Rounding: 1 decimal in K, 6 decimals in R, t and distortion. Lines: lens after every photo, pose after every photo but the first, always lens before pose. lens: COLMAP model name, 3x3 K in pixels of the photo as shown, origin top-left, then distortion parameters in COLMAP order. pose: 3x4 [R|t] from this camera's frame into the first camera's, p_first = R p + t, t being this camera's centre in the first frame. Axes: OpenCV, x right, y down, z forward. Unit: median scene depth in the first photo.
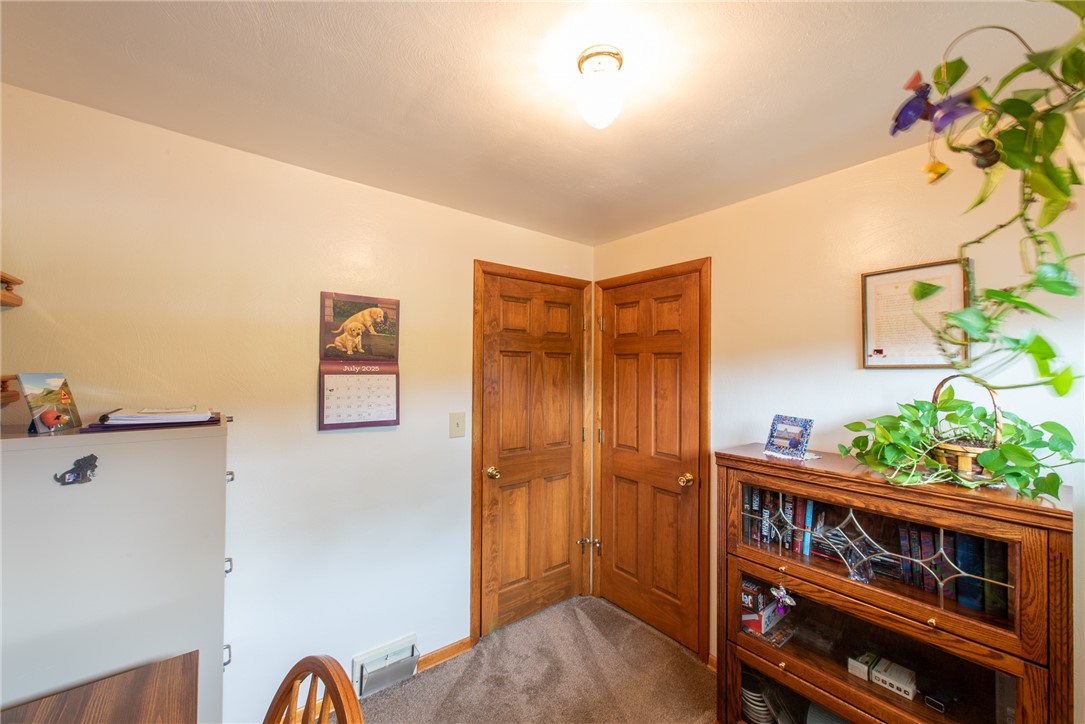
lens RADIAL K [[422.4, 0, 542.1], [0, 422.4, 365.8], [0, 0, 1]] dist [0.011182, -0.000974]
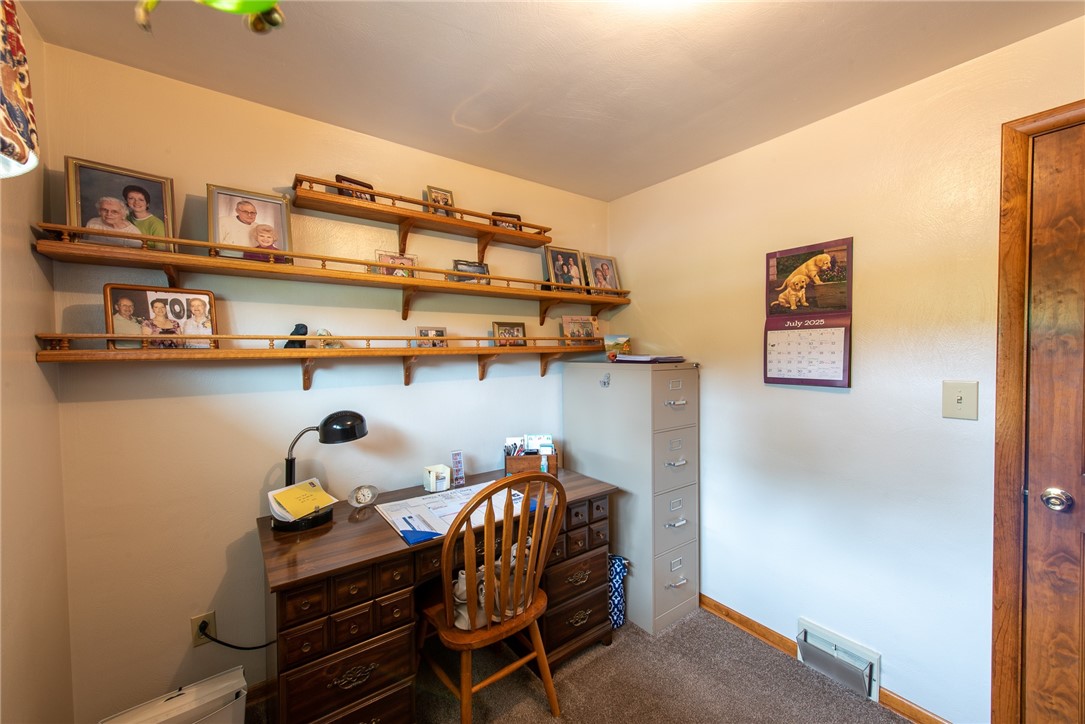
lens RADIAL K [[422.4, 0, 551.2], [0, 422.4, 365.6], [0, 0, 1]] dist [0.011182, -0.000974]
pose [[-0.017154, 0.019459, -0.999663, 0.536426], [0.016049, 0.999687, 0.019184, 0.074507], [0.999724, -0.015715, -0.017461, 0.446236]]
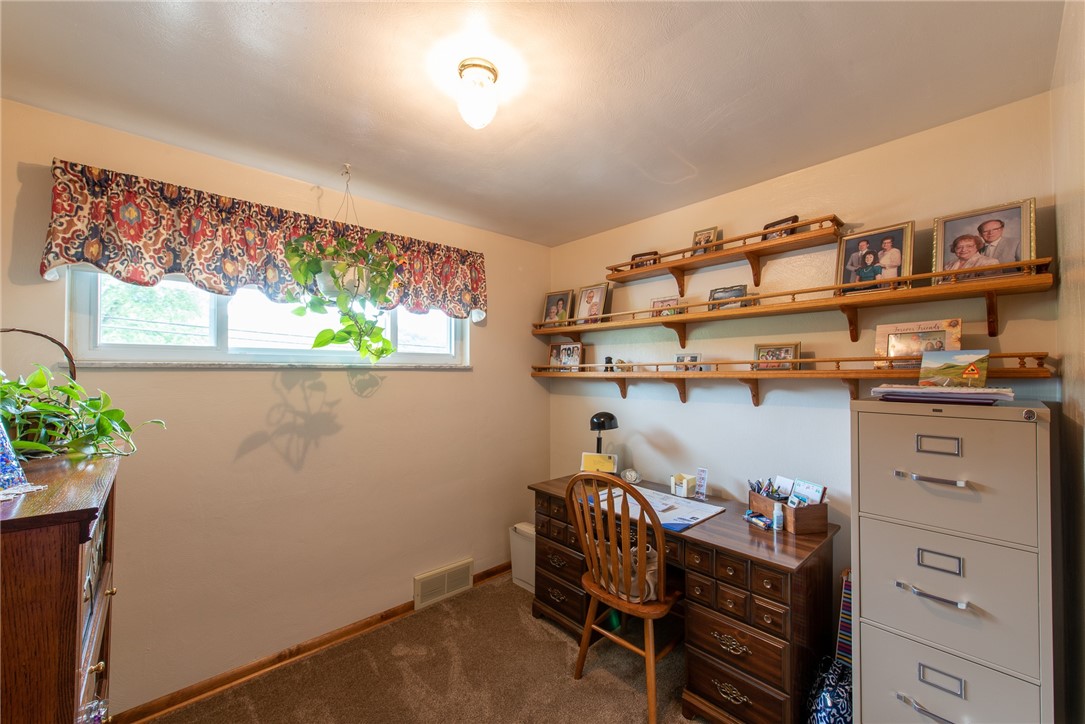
lens RADIAL K [[422.4, 0, 551.0], [0, 422.4, 364.4], [0, 0, 1]] dist [0.011182, -0.000974]
pose [[-0.996104, -0.018087, -0.086315, 0.016114], [-0.015955, 0.999552, -0.025327, 0.062691], [0.086734, -0.023851, -0.995946, 1.266542]]
